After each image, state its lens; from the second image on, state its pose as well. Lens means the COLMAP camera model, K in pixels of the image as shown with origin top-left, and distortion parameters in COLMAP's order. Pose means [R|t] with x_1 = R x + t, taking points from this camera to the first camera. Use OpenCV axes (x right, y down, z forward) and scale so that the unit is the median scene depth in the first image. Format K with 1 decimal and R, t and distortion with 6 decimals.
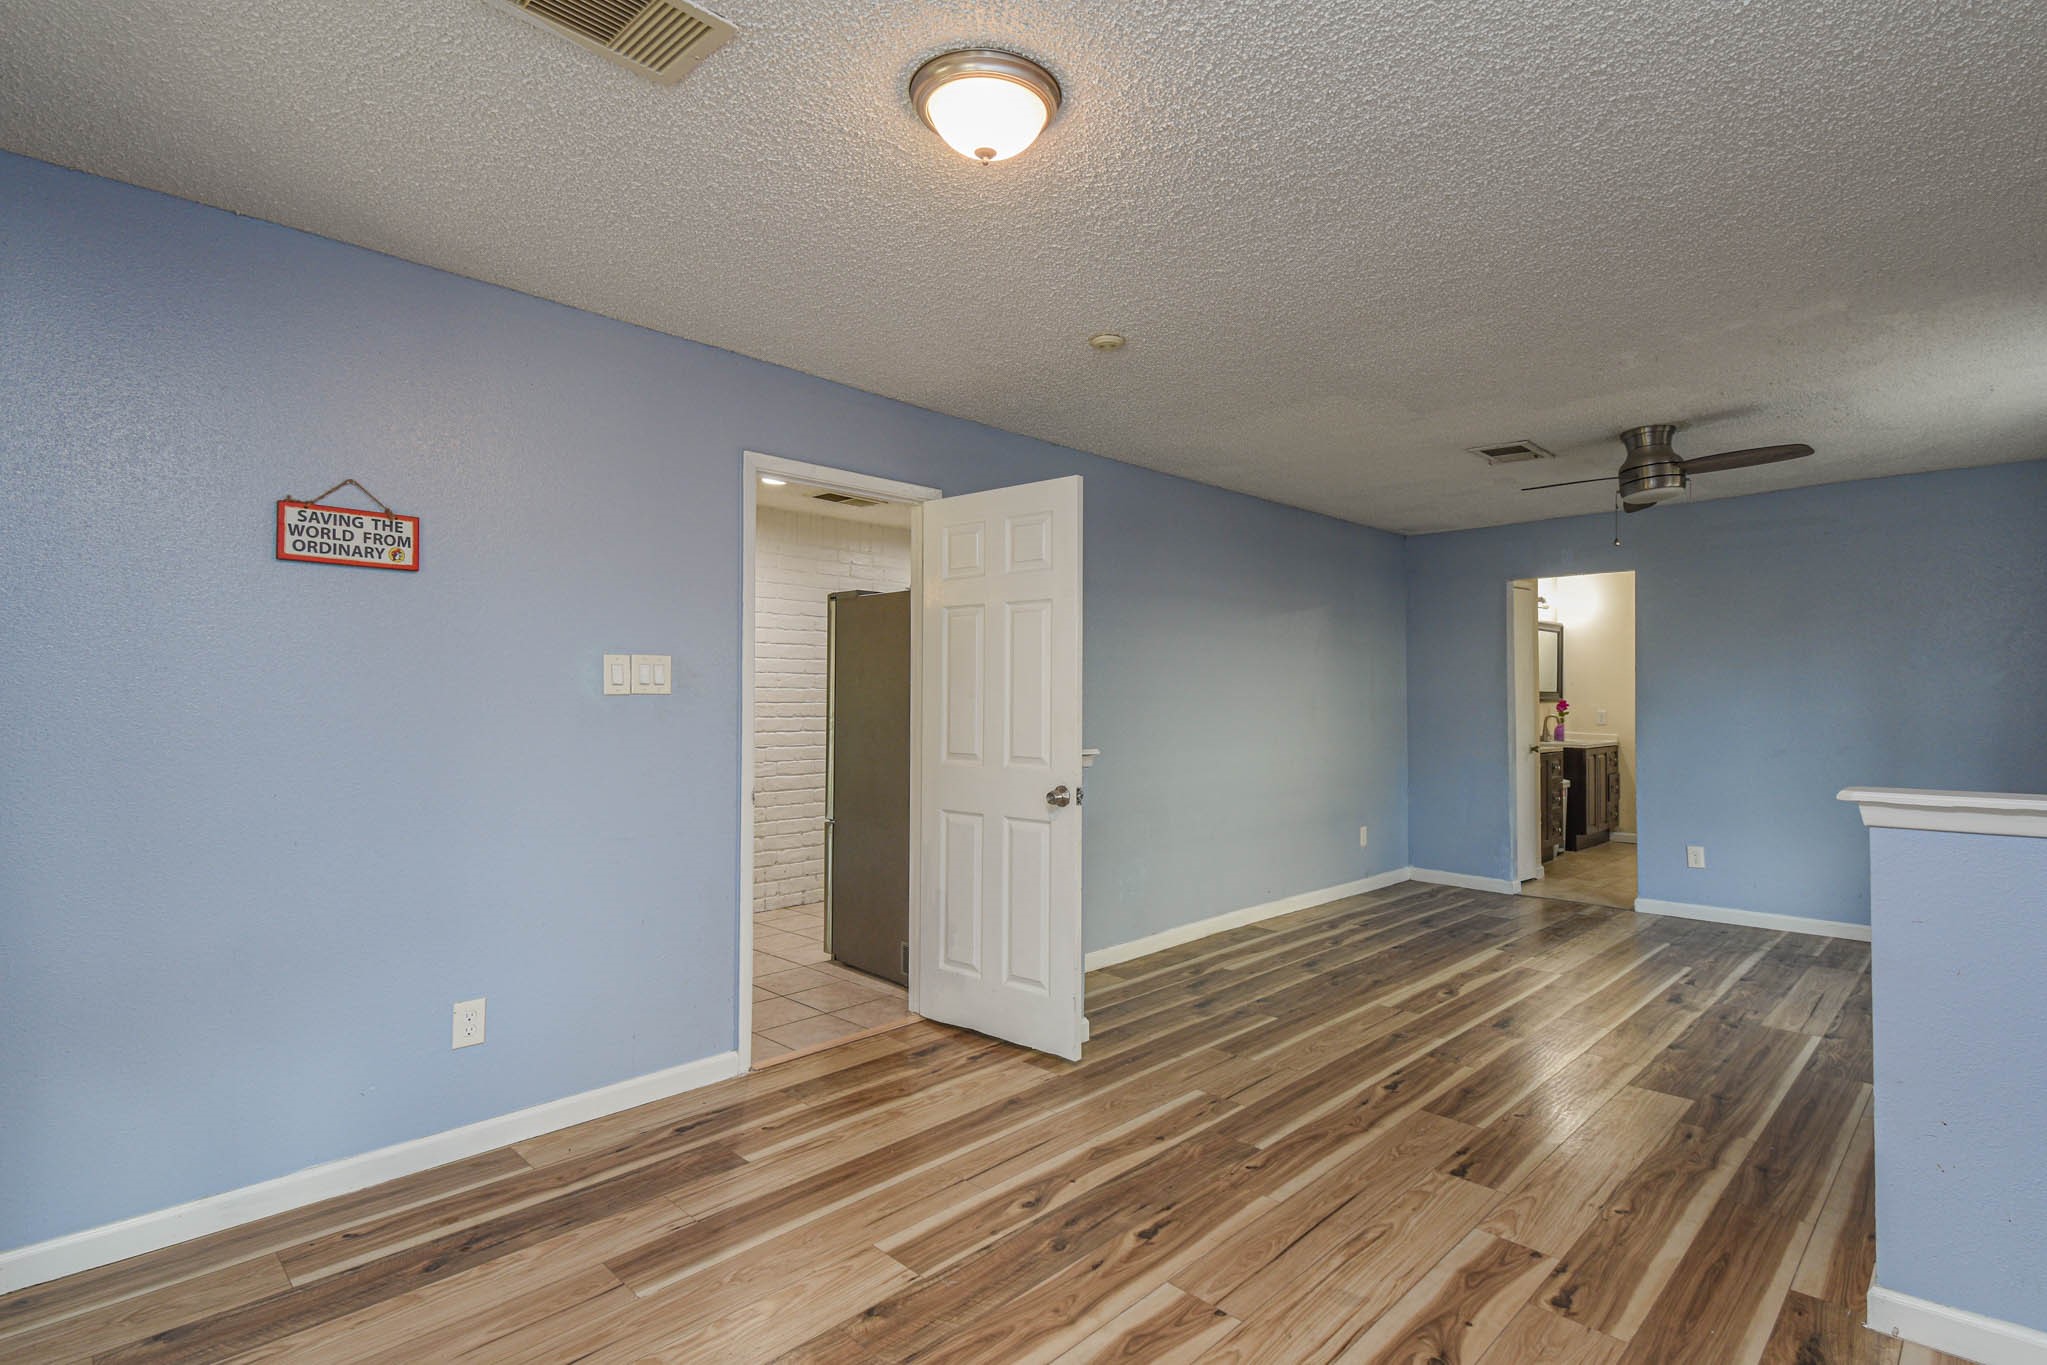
lens RADIAL K [[924.7, 0, 1017.8], [0, 924.7, 674.2], [0, 0, 1]] dist [0.040326, -0.022680]
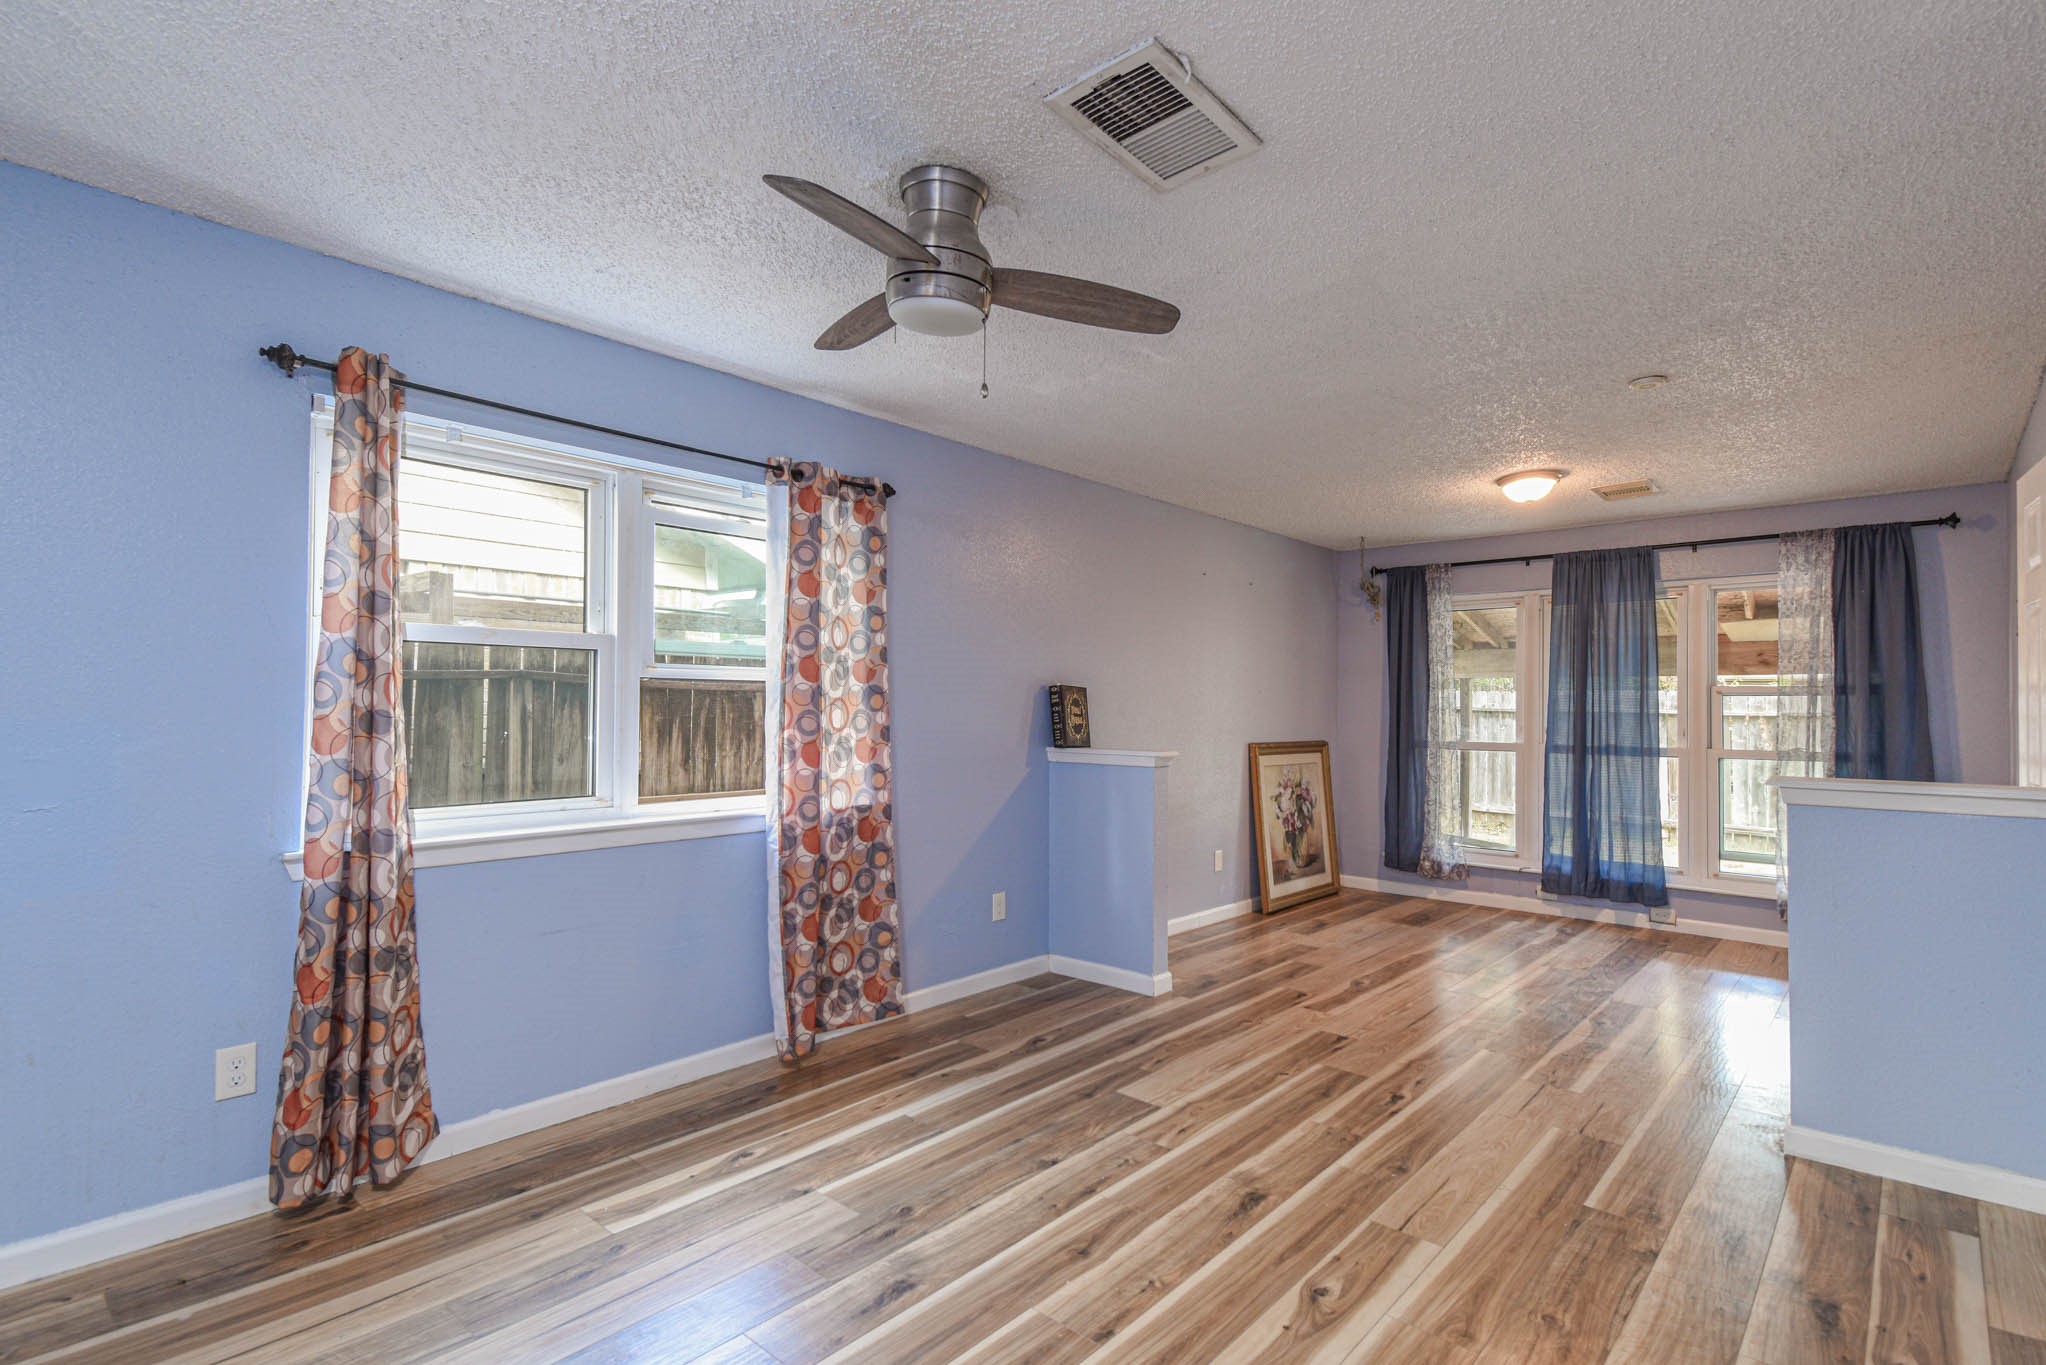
lens RADIAL K [[924.2, 0, 1017.3], [0, 924.2, 674.2], [0, 0, 1]] dist [0.040326, -0.022680]
pose [[-0.998482, -0.009018, -0.054334, 0.795358], [-0.005329, 0.997694, -0.067662, 0.050112], [0.054819, -0.067270, -0.996228, 1.846169]]
